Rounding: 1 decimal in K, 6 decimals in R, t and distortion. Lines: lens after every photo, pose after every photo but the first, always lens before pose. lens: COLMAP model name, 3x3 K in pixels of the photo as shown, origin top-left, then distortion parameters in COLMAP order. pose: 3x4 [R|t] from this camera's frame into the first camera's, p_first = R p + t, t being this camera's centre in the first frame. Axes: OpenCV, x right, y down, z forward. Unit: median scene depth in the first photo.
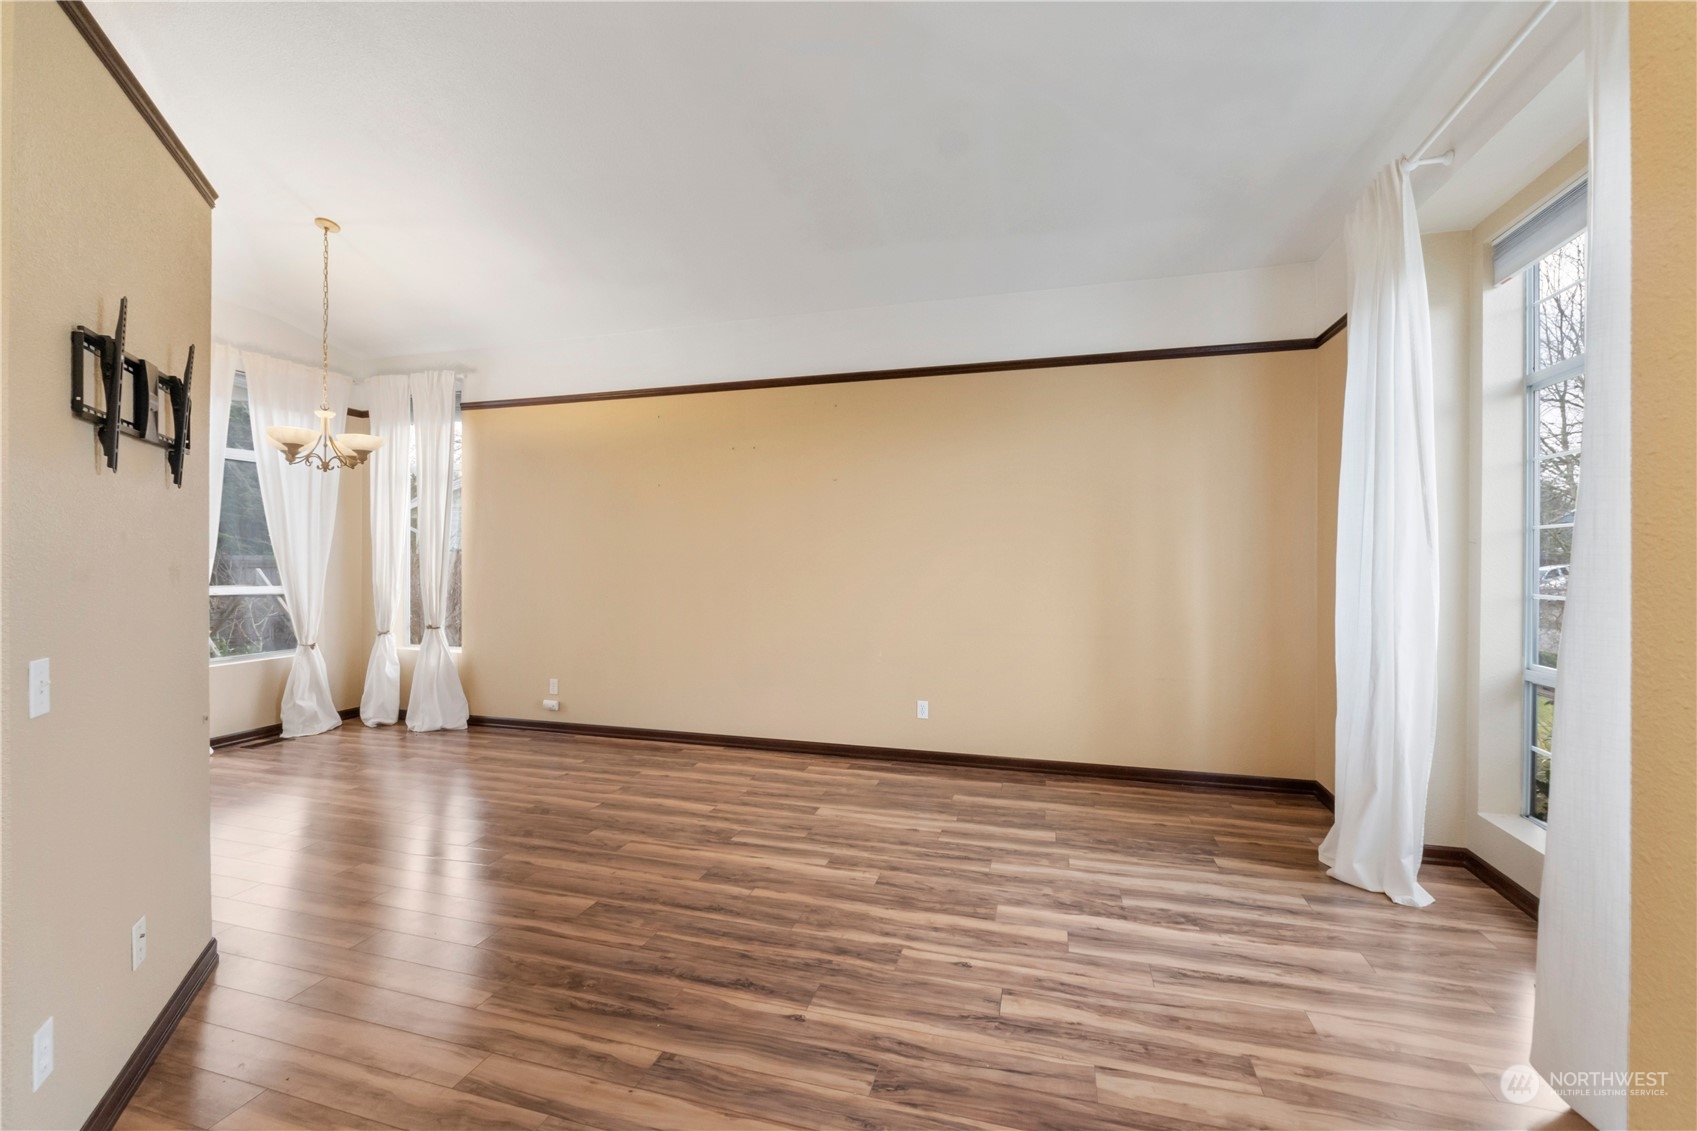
lens RADIAL K [[726.8, 0, 856.4], [0, 726.8, 565.4], [0, 0, 1]] dist [-0.004794, 0.000143]
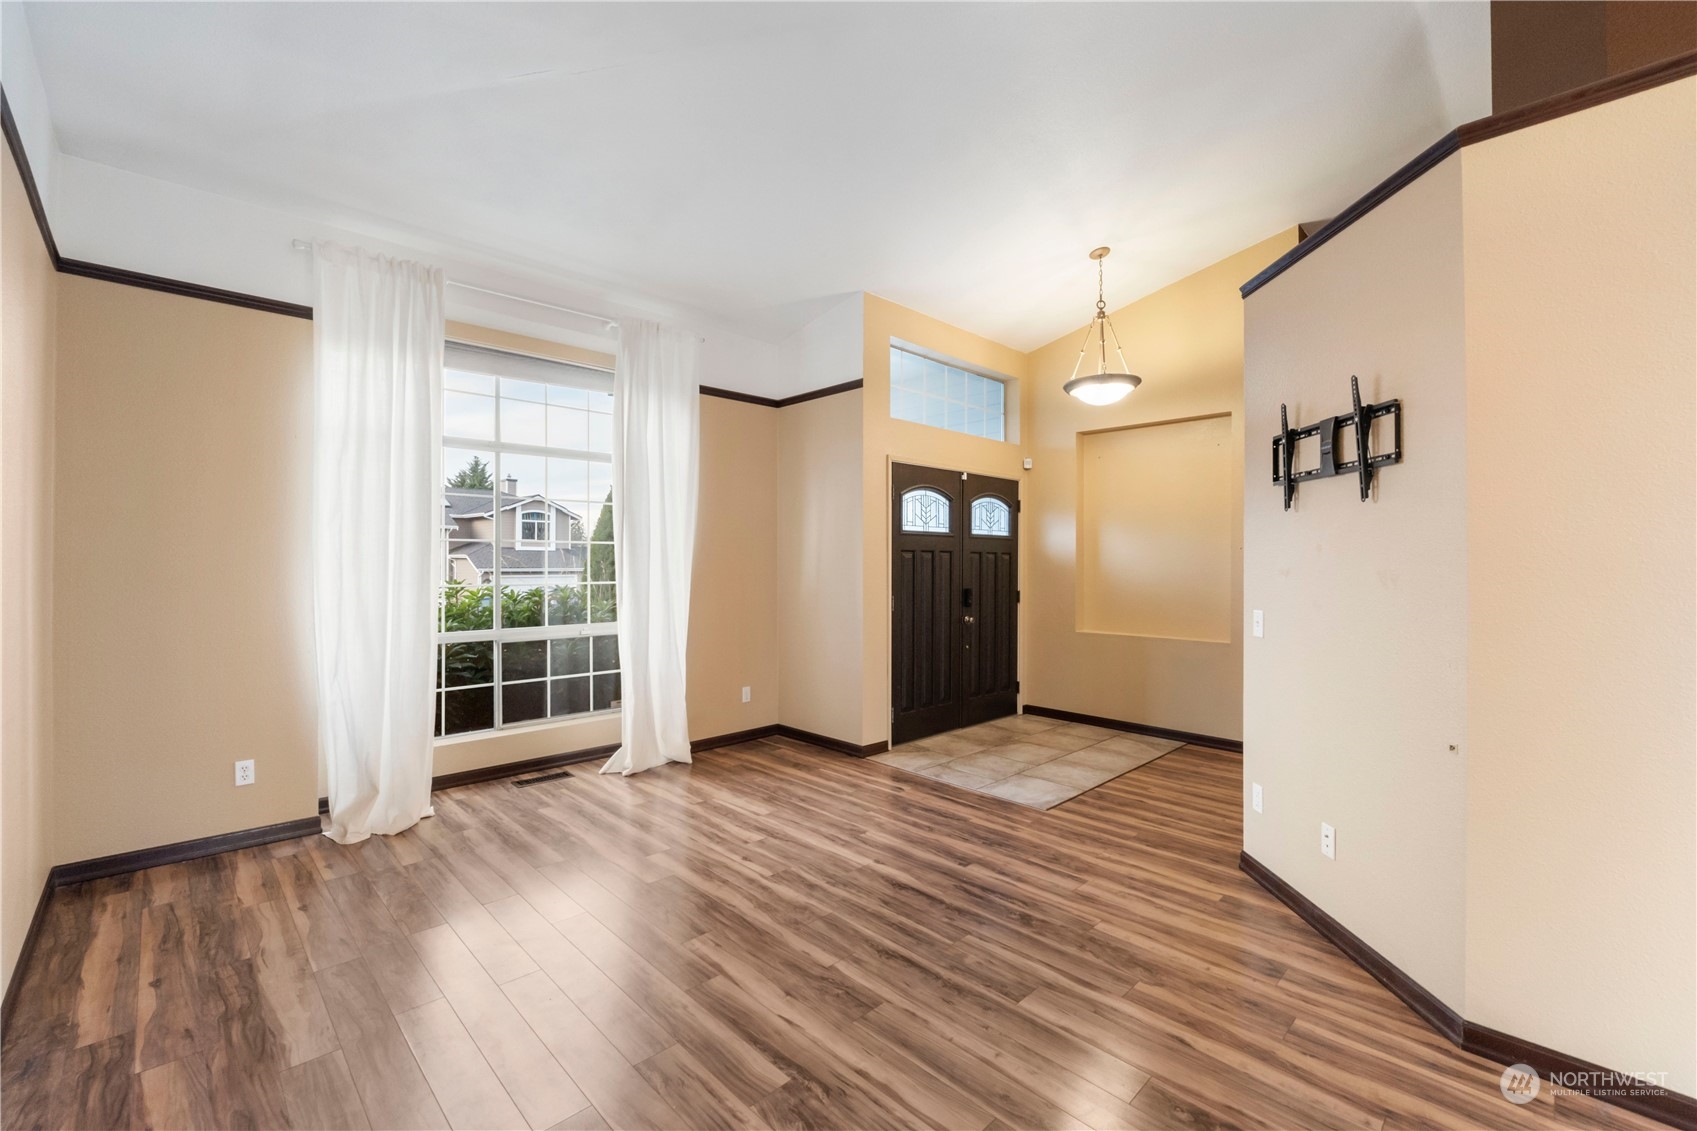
lens RADIAL K [[726.8, 0, 848.7], [0, 726.8, 557.8], [0, 0, 1]] dist [-0.004794, 0.000143]
pose [[-0.871844, -0.000786, 0.489784, -0.673979], [0.001977, 0.999985, 0.005123, -0.020852], [-0.489780, 0.005434, -0.871829, 2.048951]]
